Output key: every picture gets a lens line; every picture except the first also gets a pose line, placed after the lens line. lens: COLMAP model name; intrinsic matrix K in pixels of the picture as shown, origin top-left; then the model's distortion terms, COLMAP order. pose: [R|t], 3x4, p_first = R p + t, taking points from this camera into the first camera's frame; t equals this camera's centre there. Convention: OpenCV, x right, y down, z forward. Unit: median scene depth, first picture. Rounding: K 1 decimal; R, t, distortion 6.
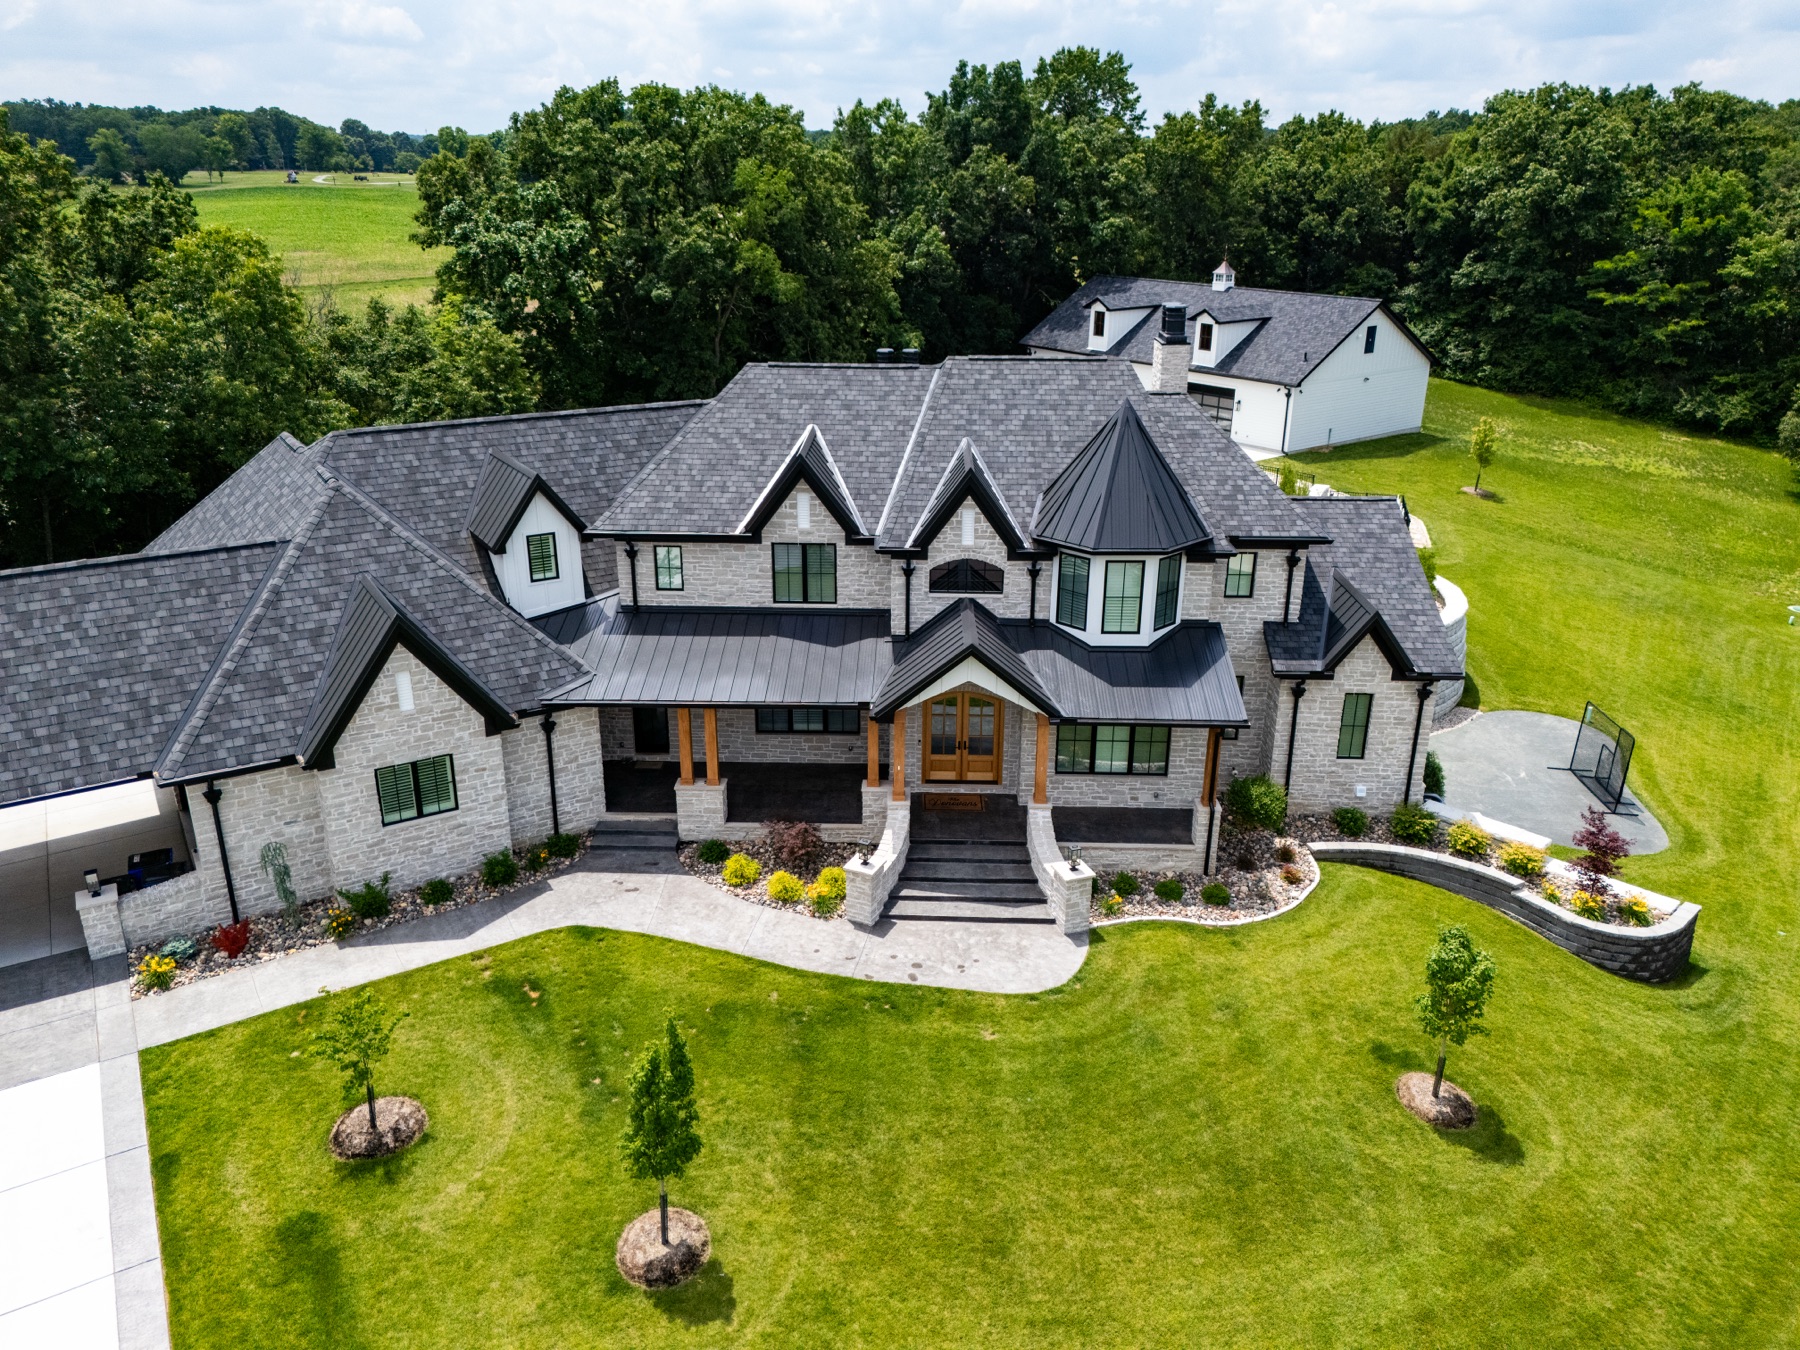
lens RADIAL K [[1325.3, 0, 900.0], [0, 1325.3, 675.0], [0, 0, 1]] dist [0.075602, -0.065124]
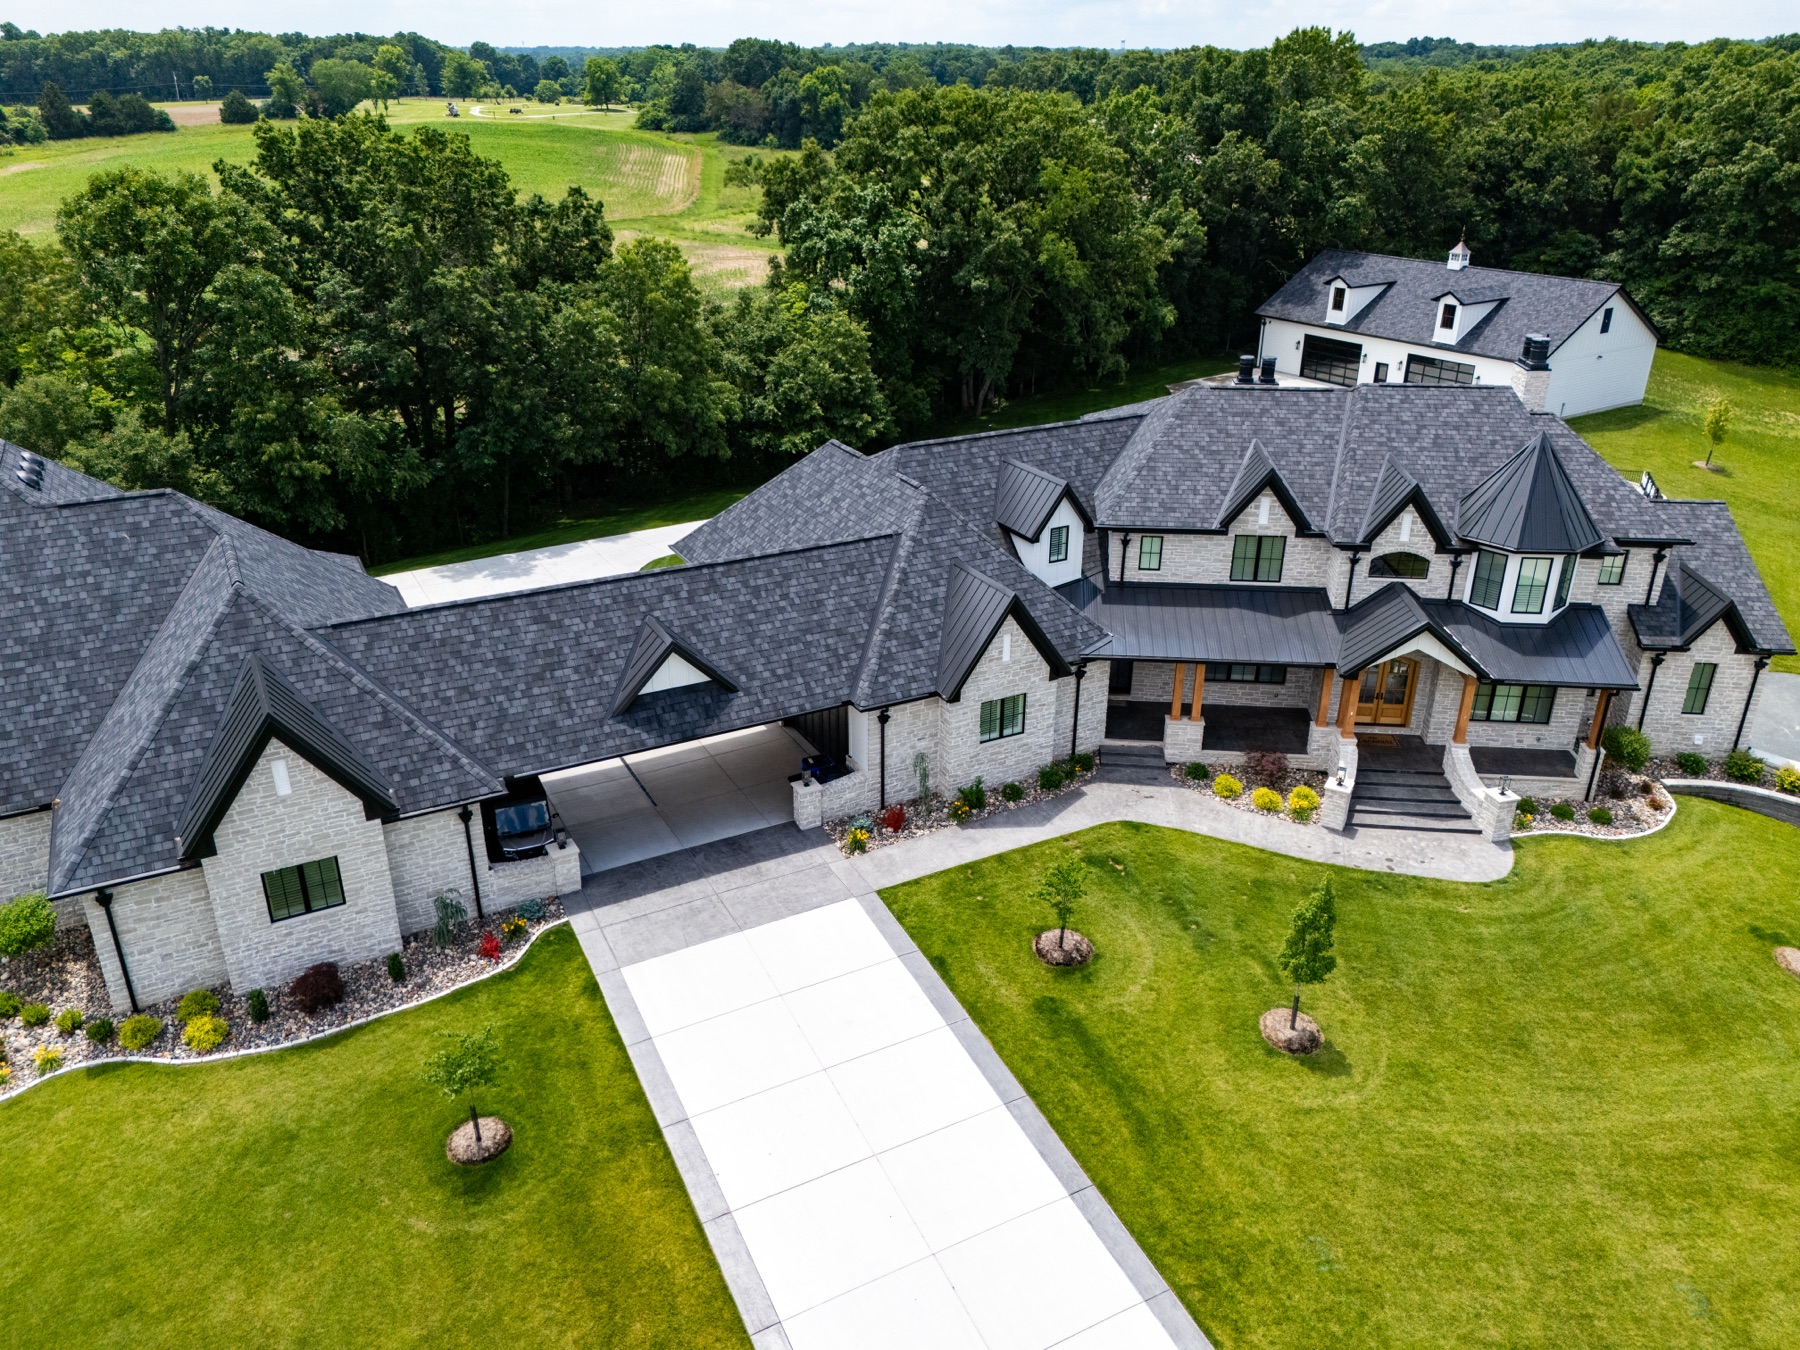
lens RADIAL K [[1325.3, 0, 900.0], [0, 1325.3, 675.0], [0, 0, 1]] dist [0.075602, -0.065124]
pose [[0.997969, 0.026280, -0.058025, -0.347312], [-0.022969, 0.998109, 0.057018, -0.030630], [0.059414, -0.055569, 0.996686, -0.322625]]
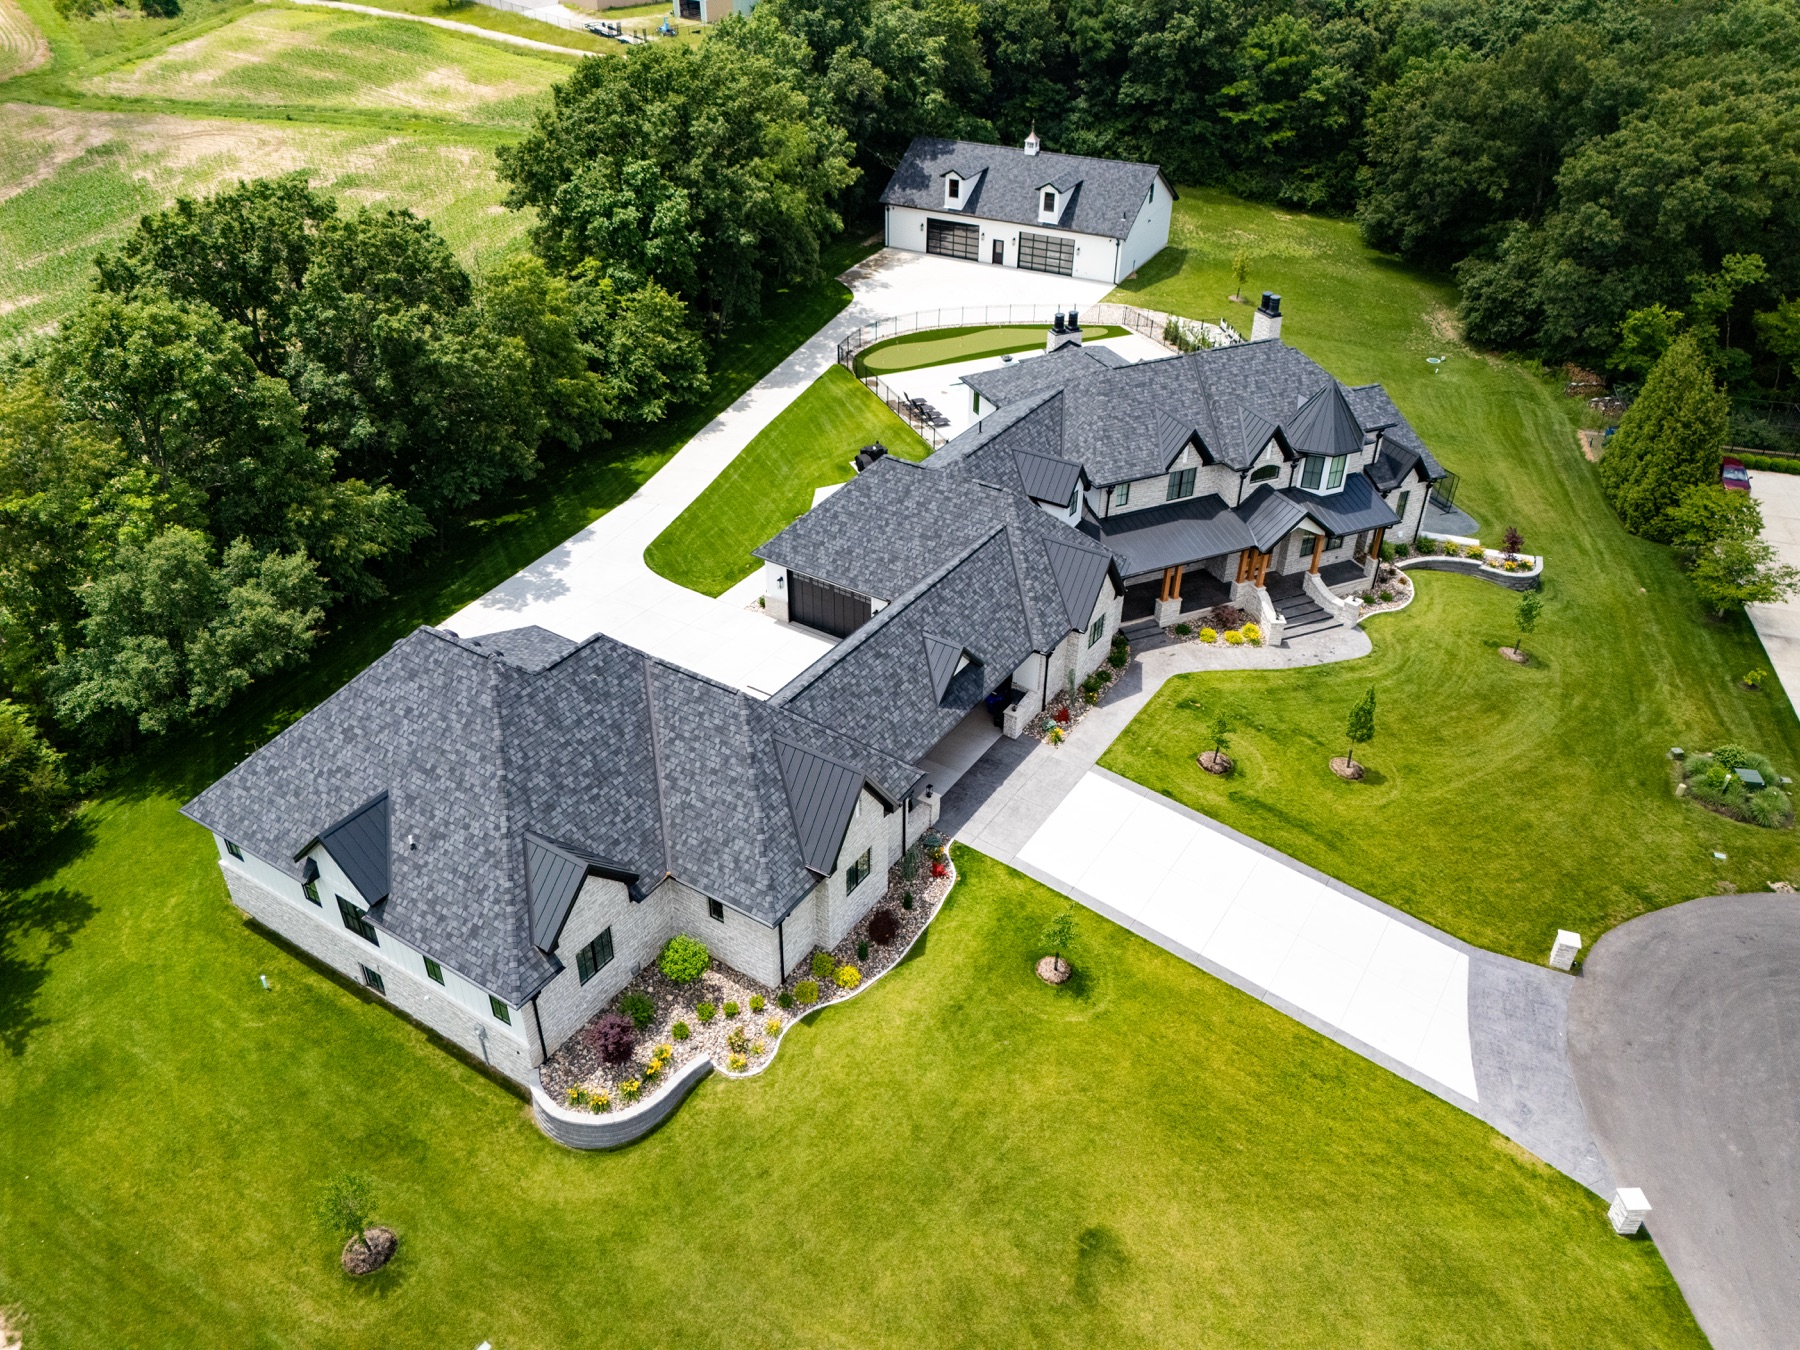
lens RADIAL K [[1325.3, 0, 900.0], [0, 1325.3, 675.0], [0, 0, 1]] dist [0.075602, -0.065124]
pose [[0.905183, -0.237002, 0.352808, -1.244816], [0.150173, 0.954896, 0.256167, -0.384196], [-0.397607, -0.178896, 0.899947, -0.686146]]
